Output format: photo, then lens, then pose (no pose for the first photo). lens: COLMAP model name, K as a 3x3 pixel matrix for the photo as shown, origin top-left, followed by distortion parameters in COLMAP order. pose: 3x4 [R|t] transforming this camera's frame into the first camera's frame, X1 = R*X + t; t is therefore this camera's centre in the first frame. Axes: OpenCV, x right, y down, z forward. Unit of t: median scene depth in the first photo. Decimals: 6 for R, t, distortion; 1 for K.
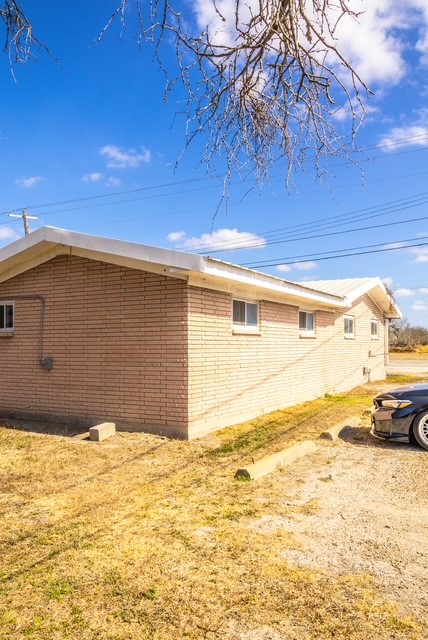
lens RADIAL K [[517.2, 0, 214.0], [0, 517.2, 320.0], [0, 0, 1]] dist [0.013023, 0.019482]
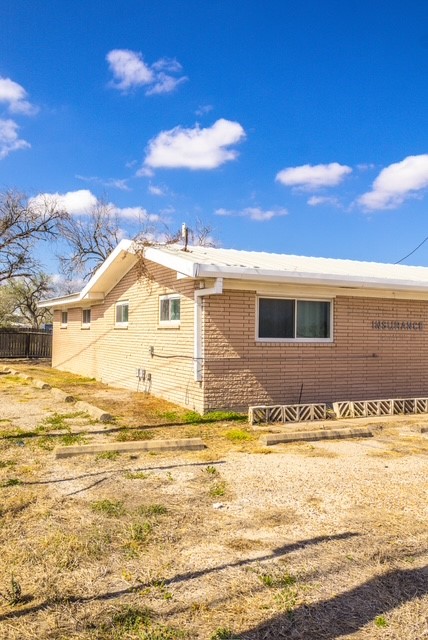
lens RADIAL K [[538.9, 0, 214.0], [0, 538.9, 320.0], [0, 0, 1]] dist [0.007861, 0.007817]
pose [[-0.545033, -0.025014, -0.838041, 0.923630], [0.027566, 0.998480, -0.047730, 0.068758], [0.837961, -0.049116, -0.543515, 1.618679]]
